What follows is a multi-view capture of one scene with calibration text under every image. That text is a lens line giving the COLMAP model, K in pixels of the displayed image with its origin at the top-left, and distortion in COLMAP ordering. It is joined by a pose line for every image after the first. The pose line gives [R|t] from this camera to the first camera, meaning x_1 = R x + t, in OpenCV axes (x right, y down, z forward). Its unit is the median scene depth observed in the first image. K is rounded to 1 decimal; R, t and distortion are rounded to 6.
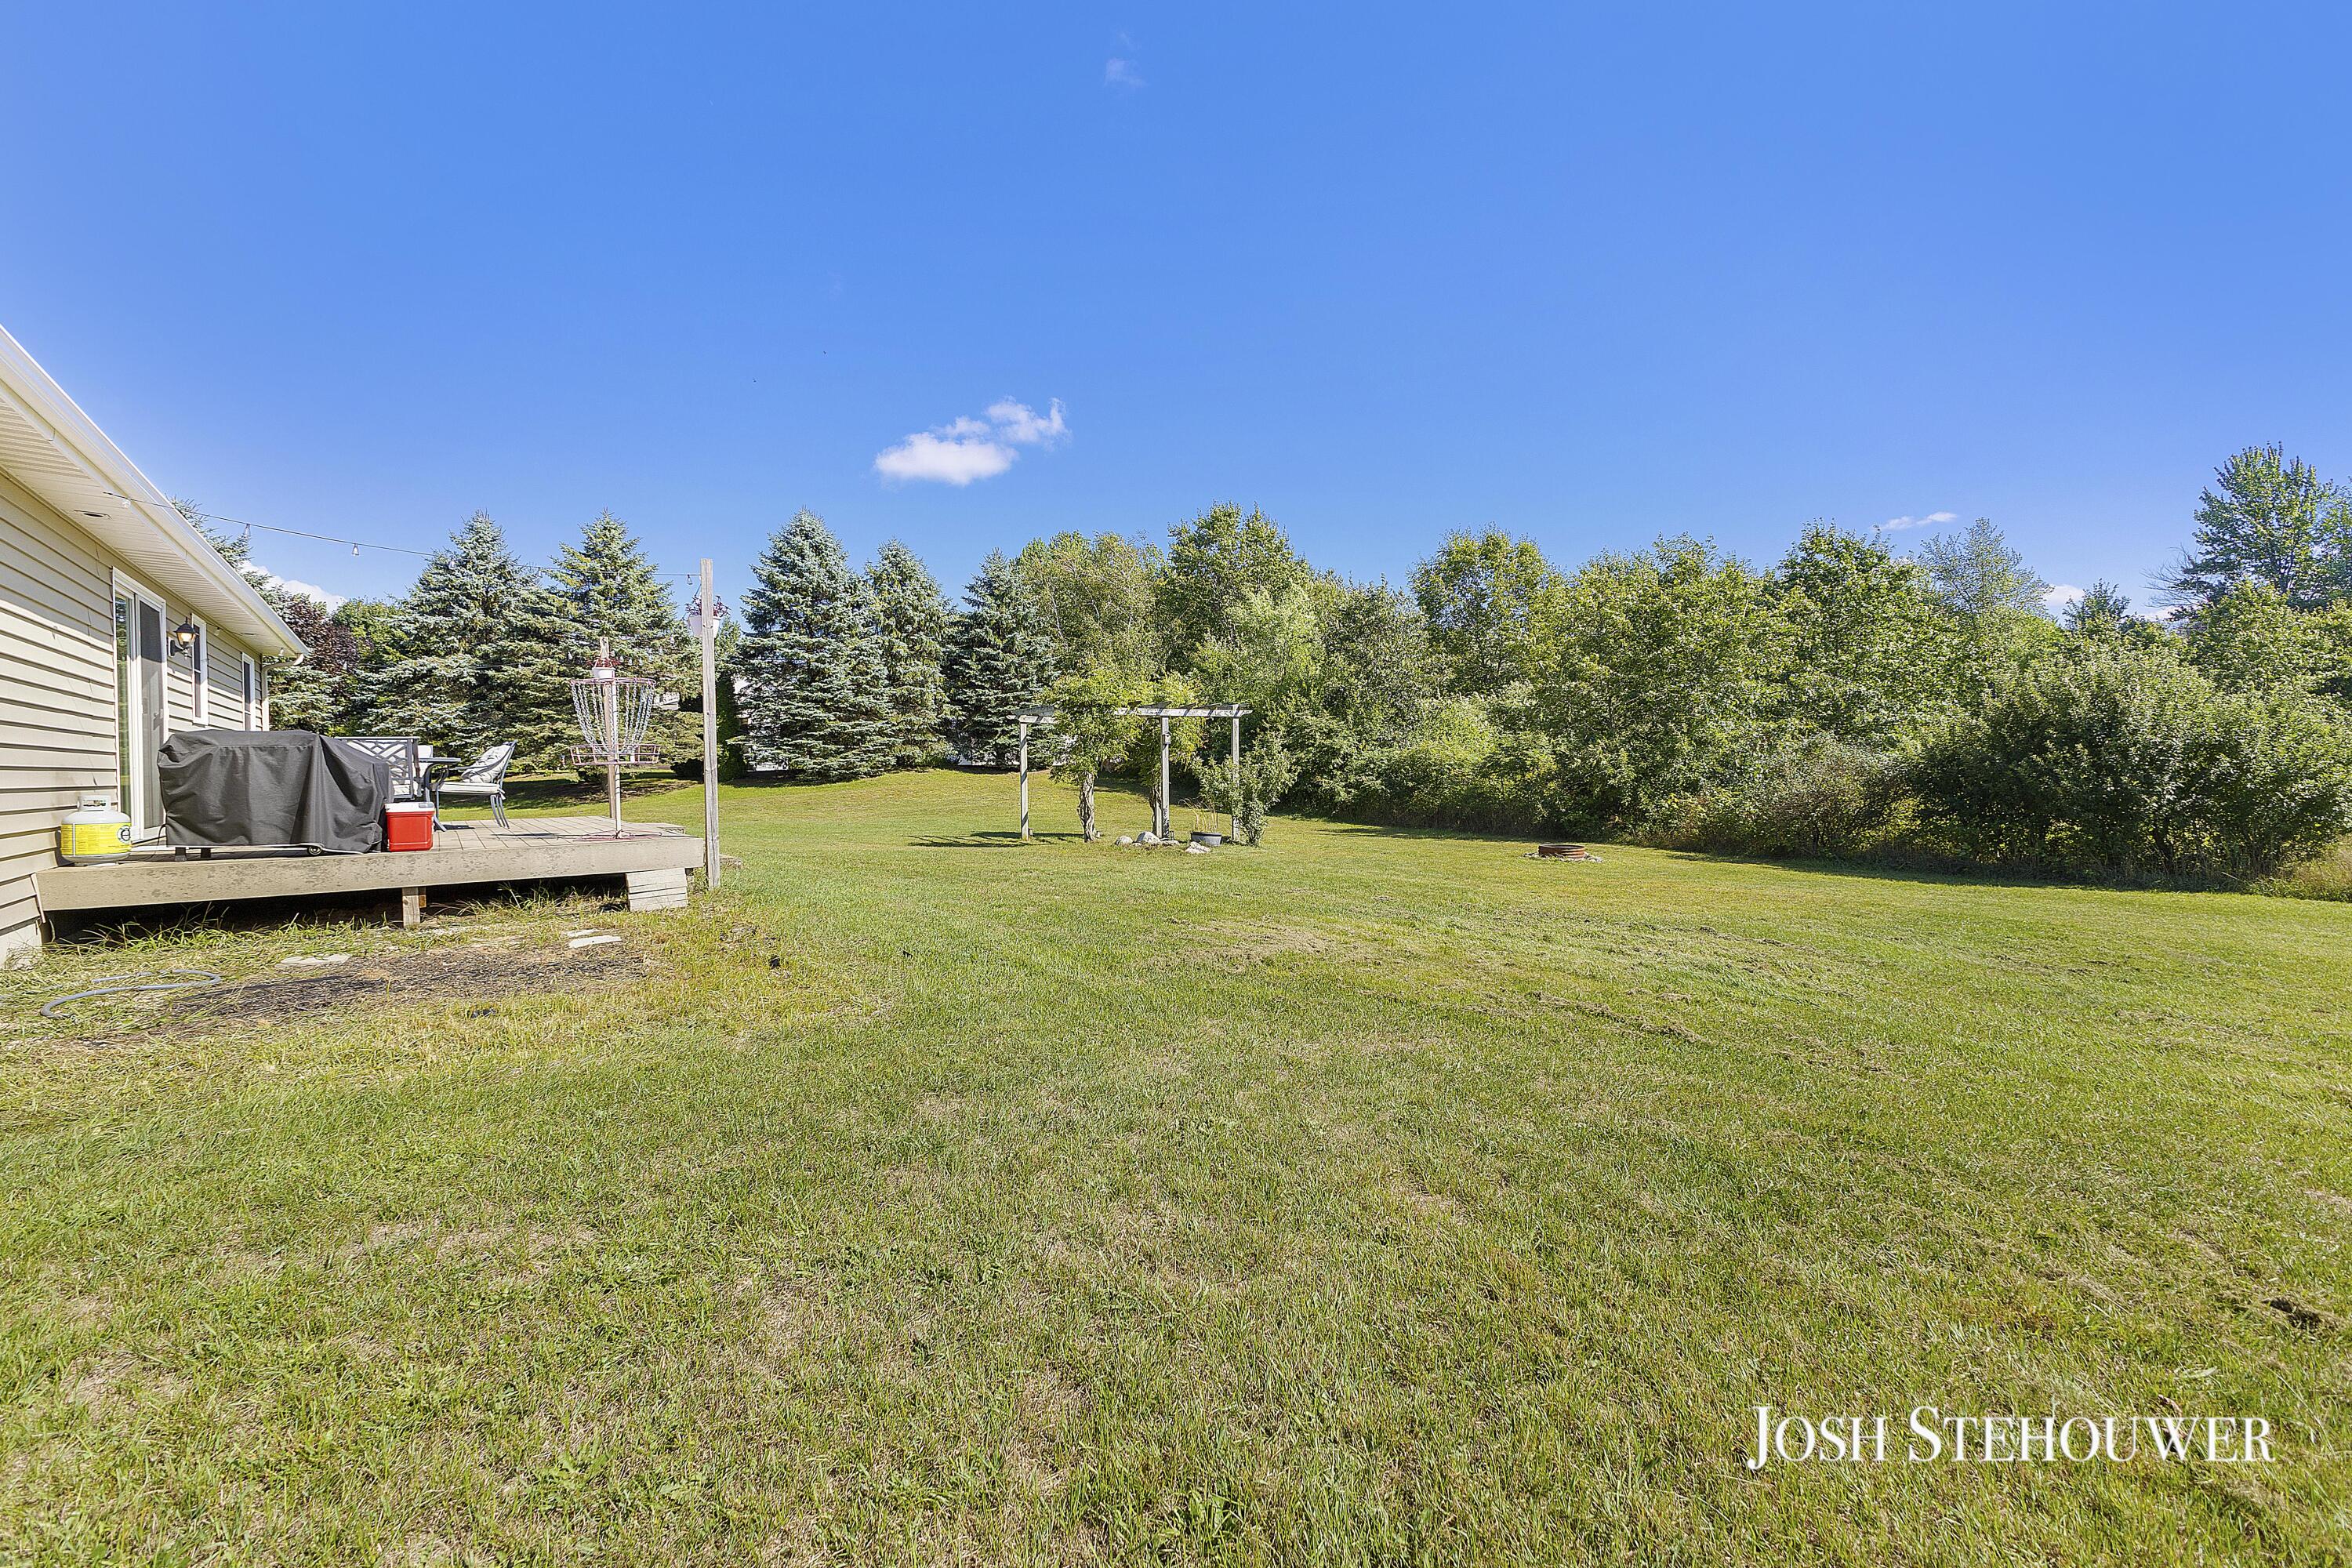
lens RADIAL K [[1032.7, 0, 1176.0], [0, 1032.7, 784.0], [0, 0, 1]] dist [-0.000431, -0.000126]
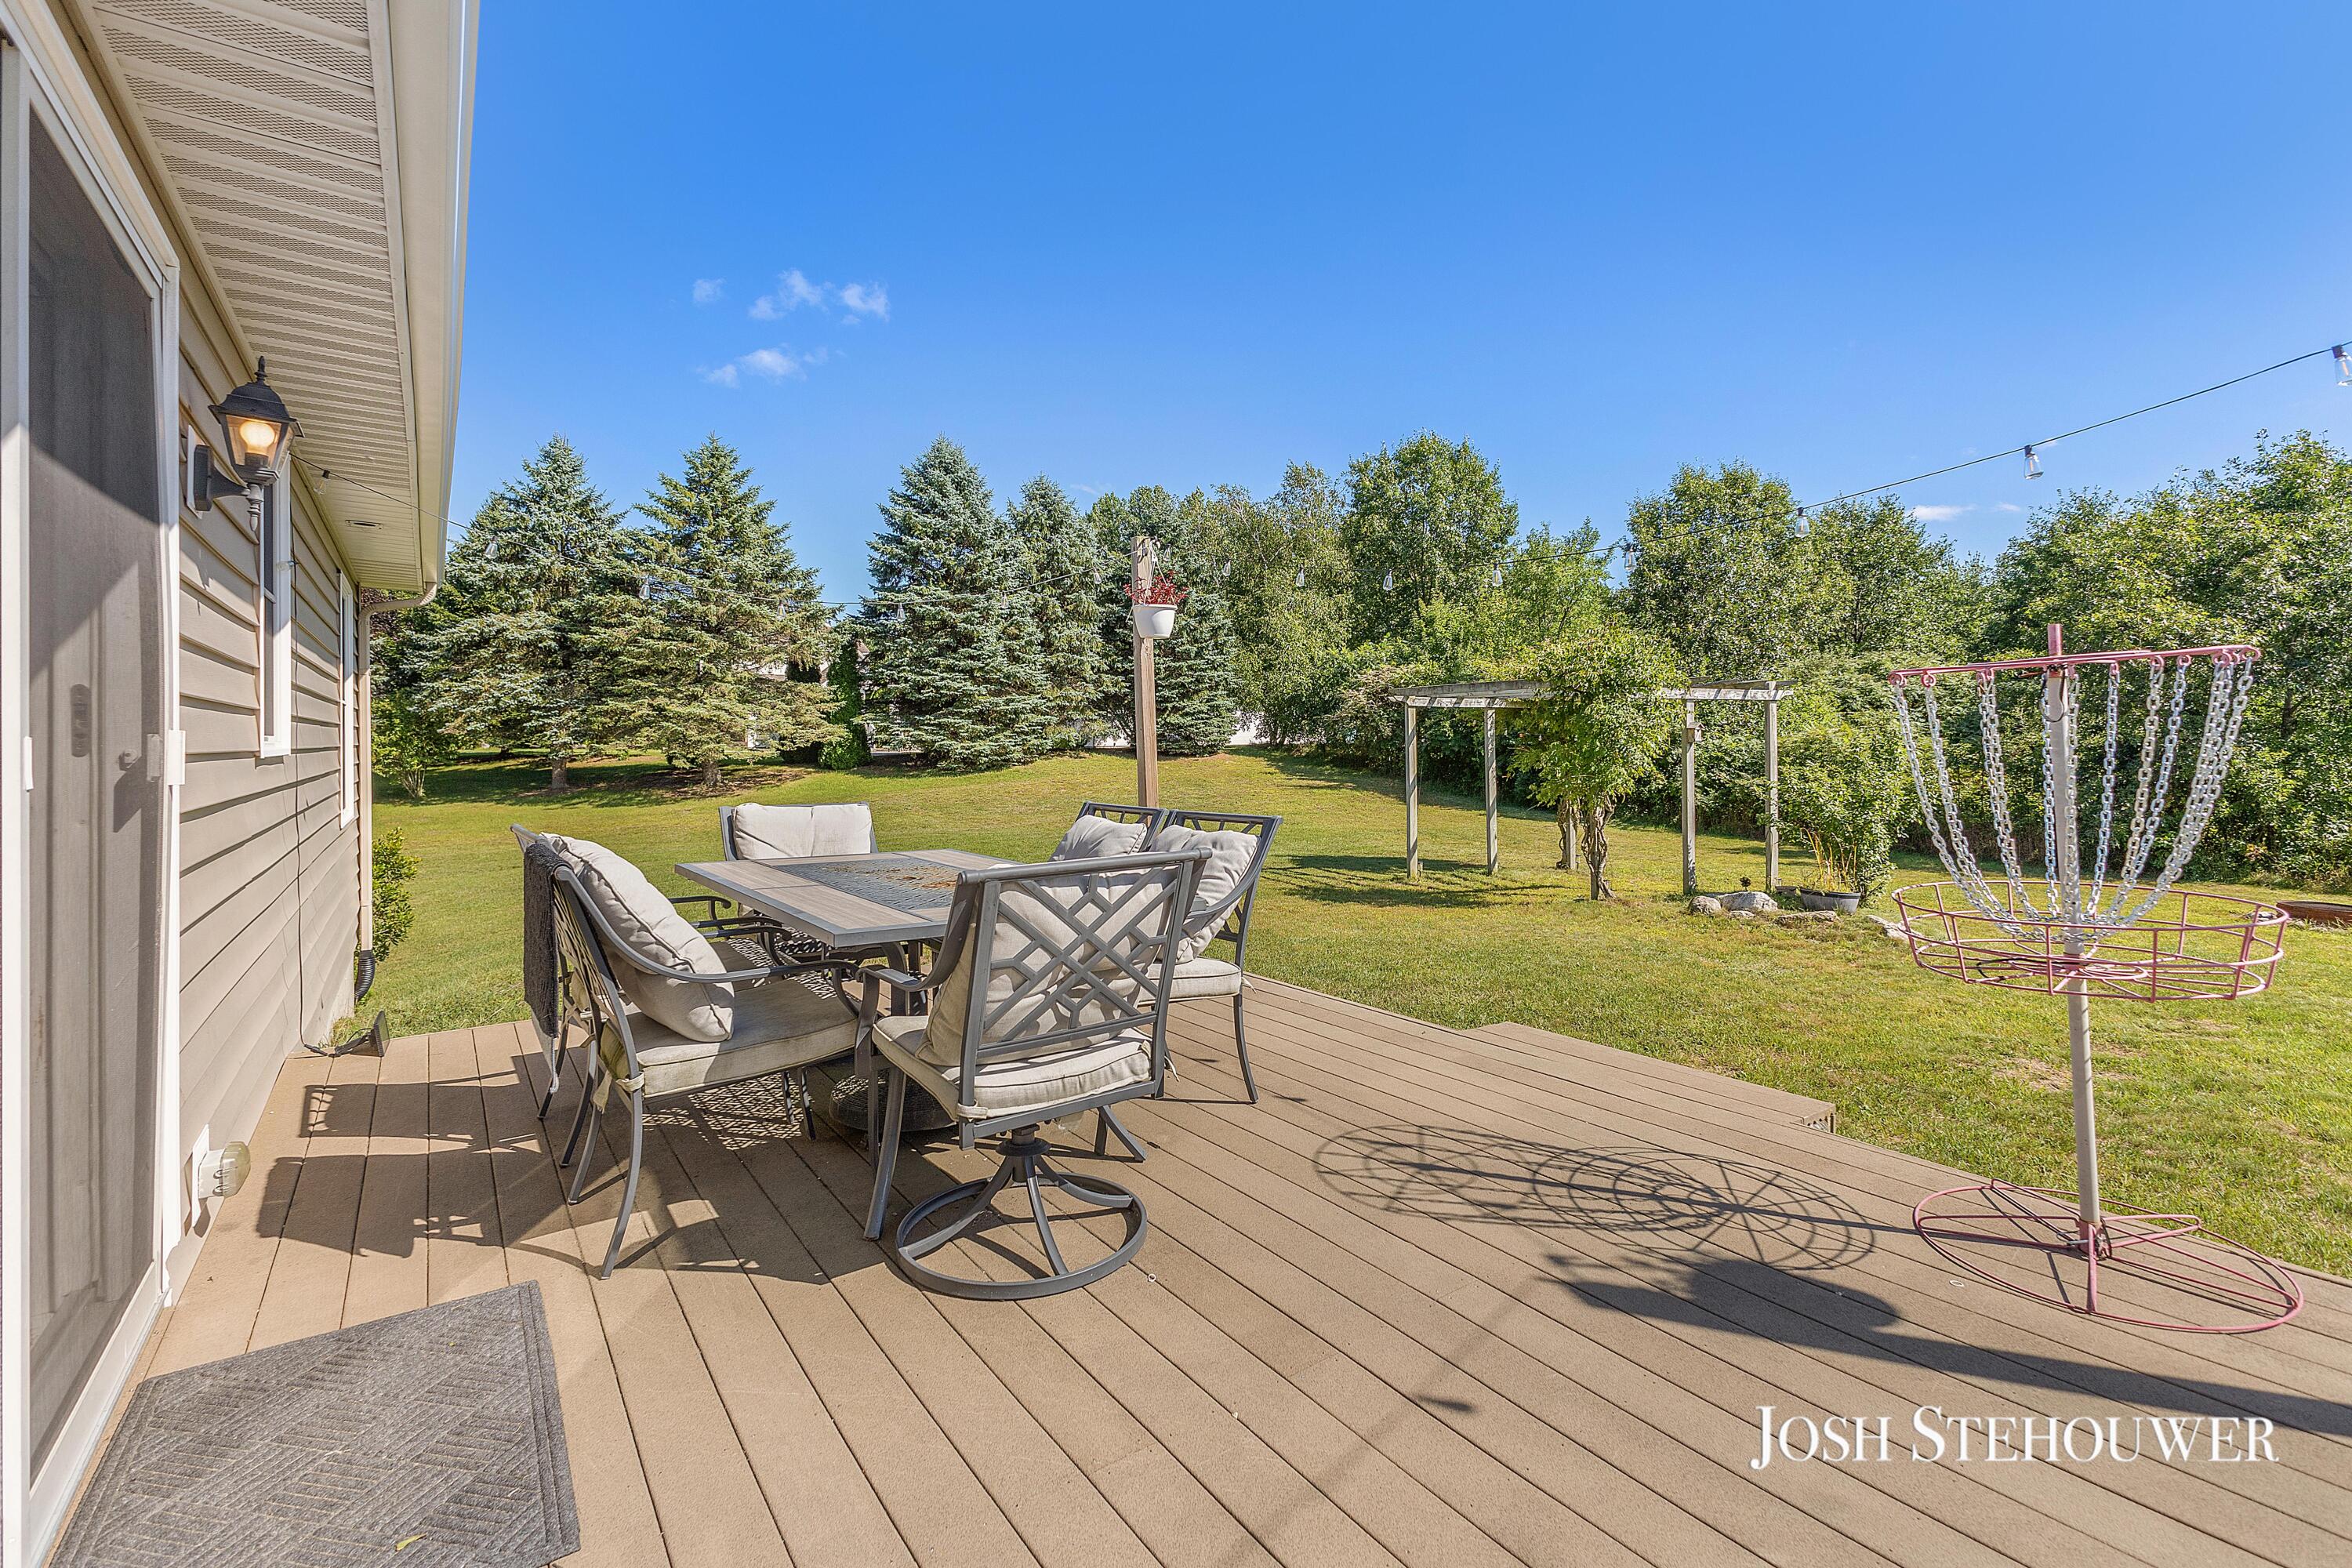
lens RADIAL K [[1033.4, 0, 1177.4], [0, 1033.4, 747.4], [0, 0, 1]] dist [-0.014702, -0.000060]
pose [[0.999981, 0.002951, 0.005462, -0.193754], [-0.002924, 0.999983, -0.005012, -0.017702], [-0.005477, 0.004996, 0.999973, 0.197714]]
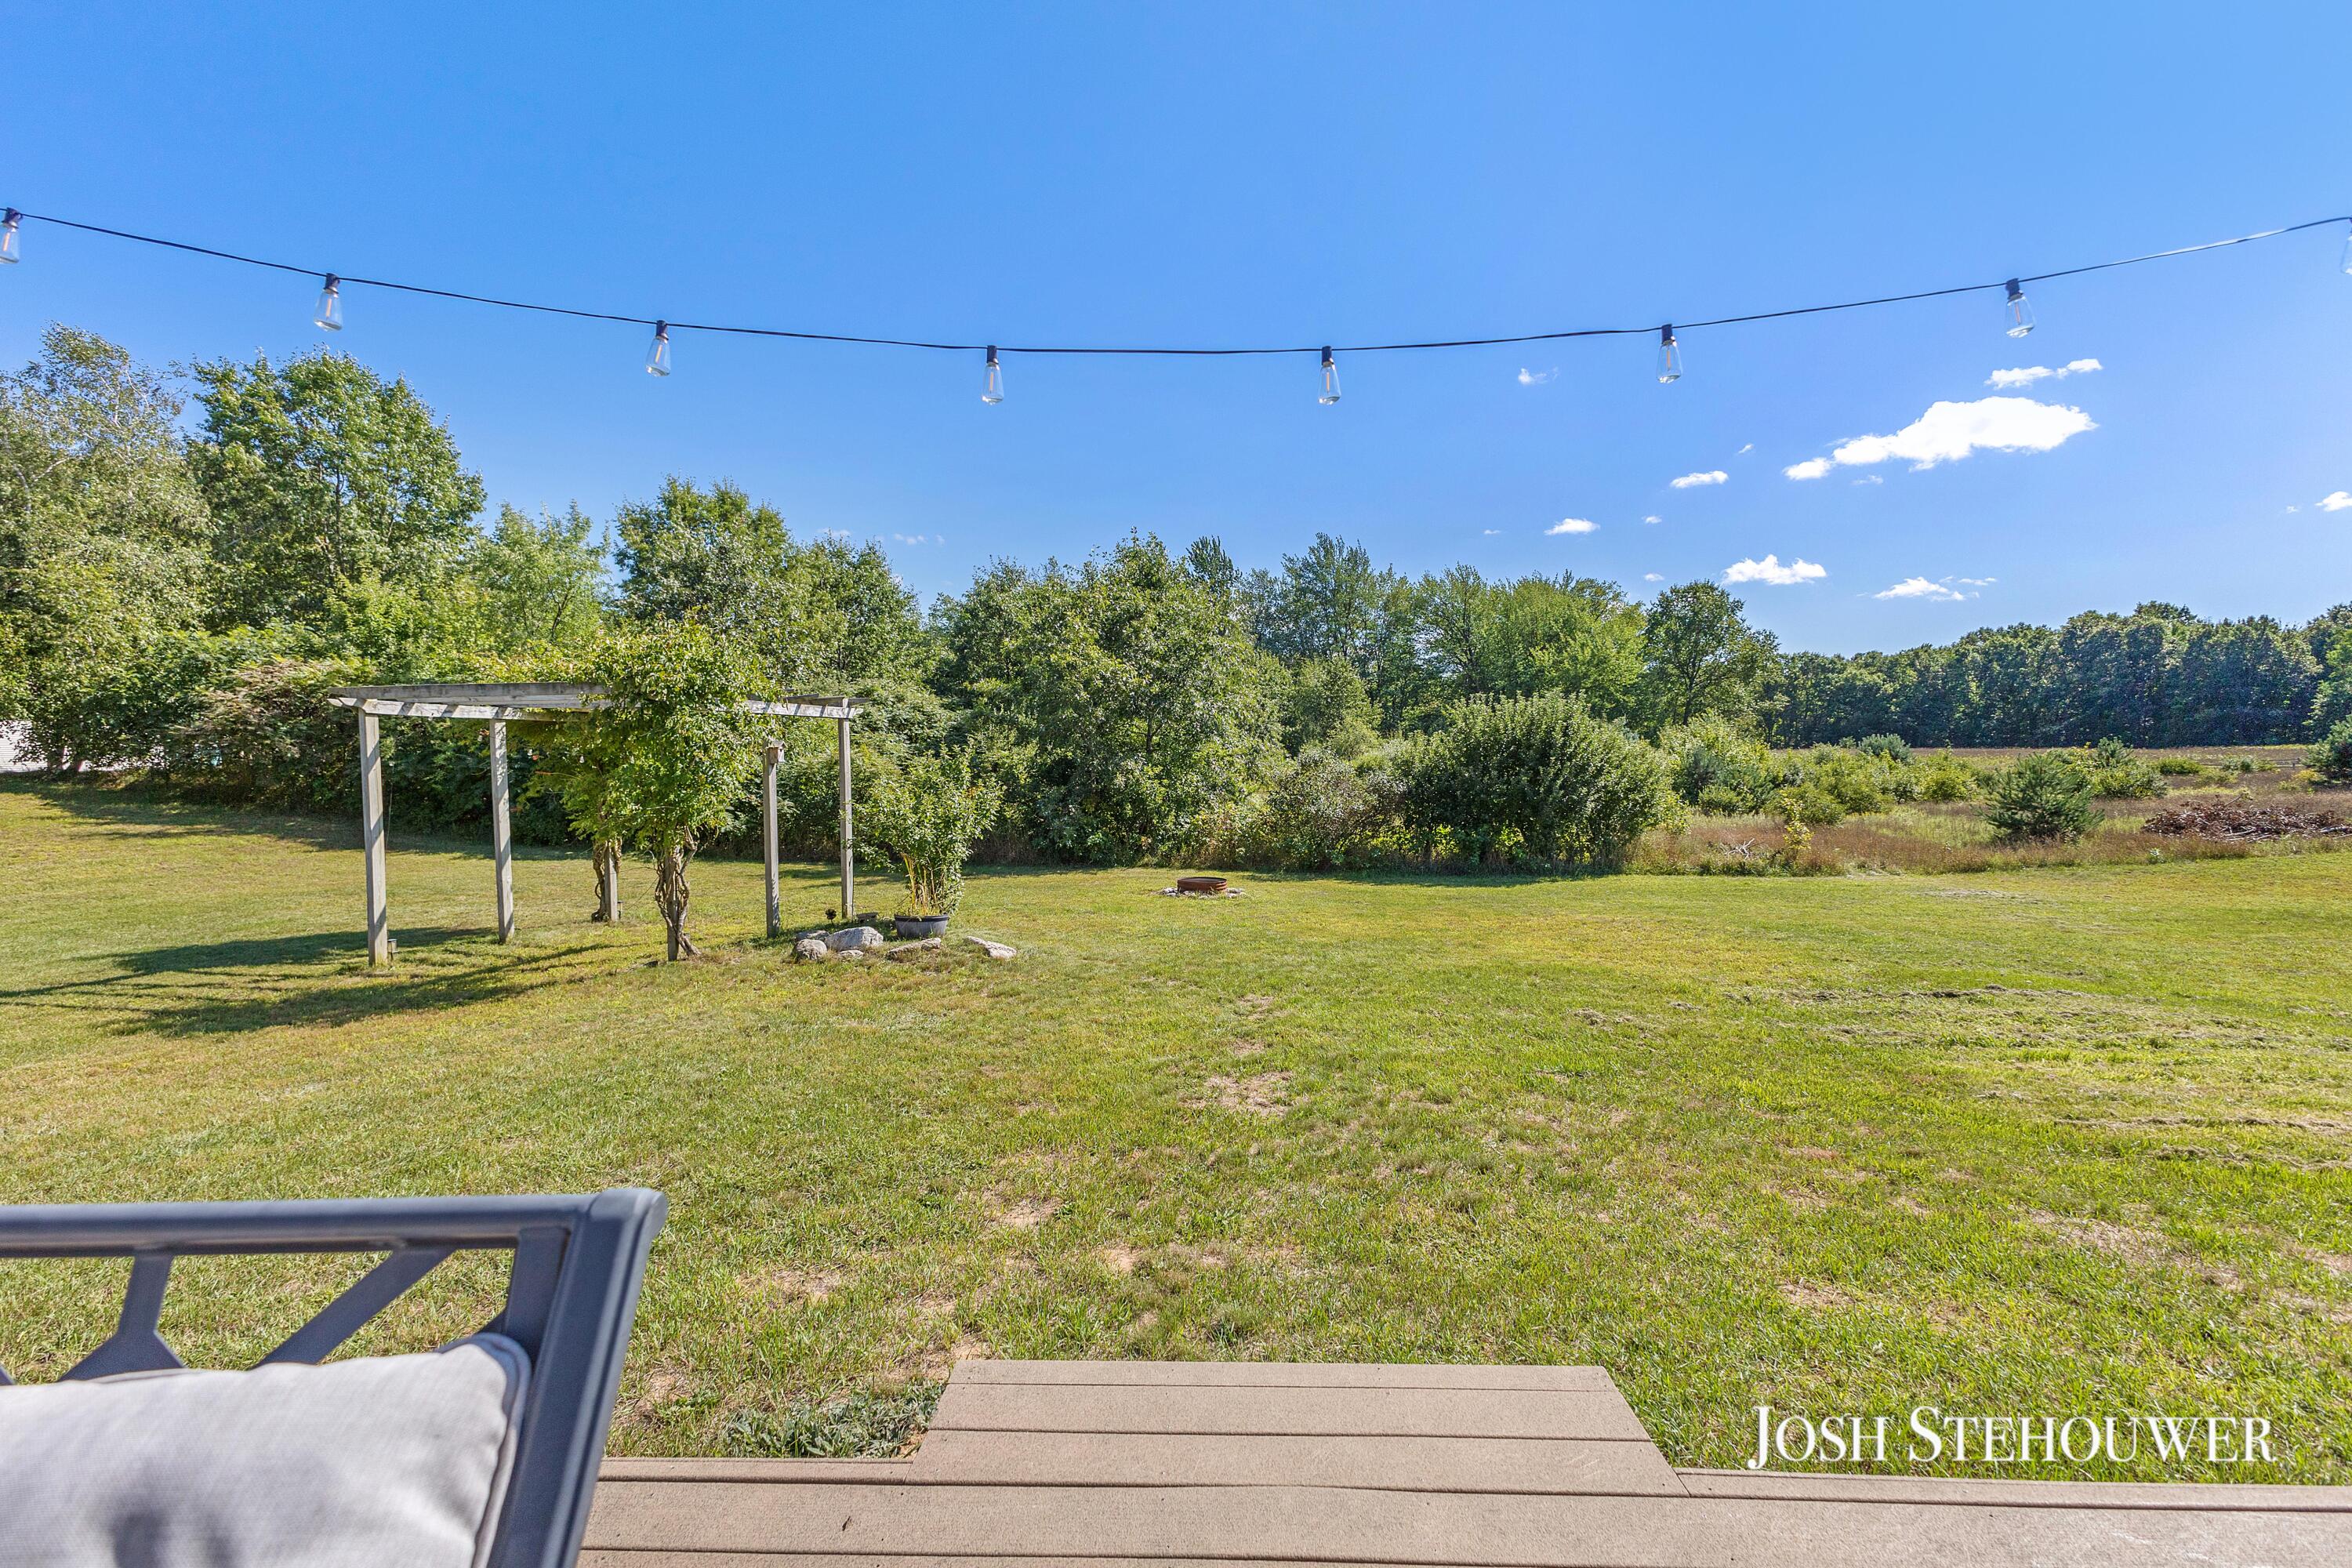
lens RADIAL K [[1034.2, 0, 1136.1], [0, 1034.2, 781.6], [0, 0, 1]] dist [0.054049, -0.017045]
pose [[0.626769, -0.019144, 0.778970, -0.192211], [0.014486, 0.999812, 0.012916, -0.018804], [-0.779070, 0.003189, 0.626928, 0.270405]]
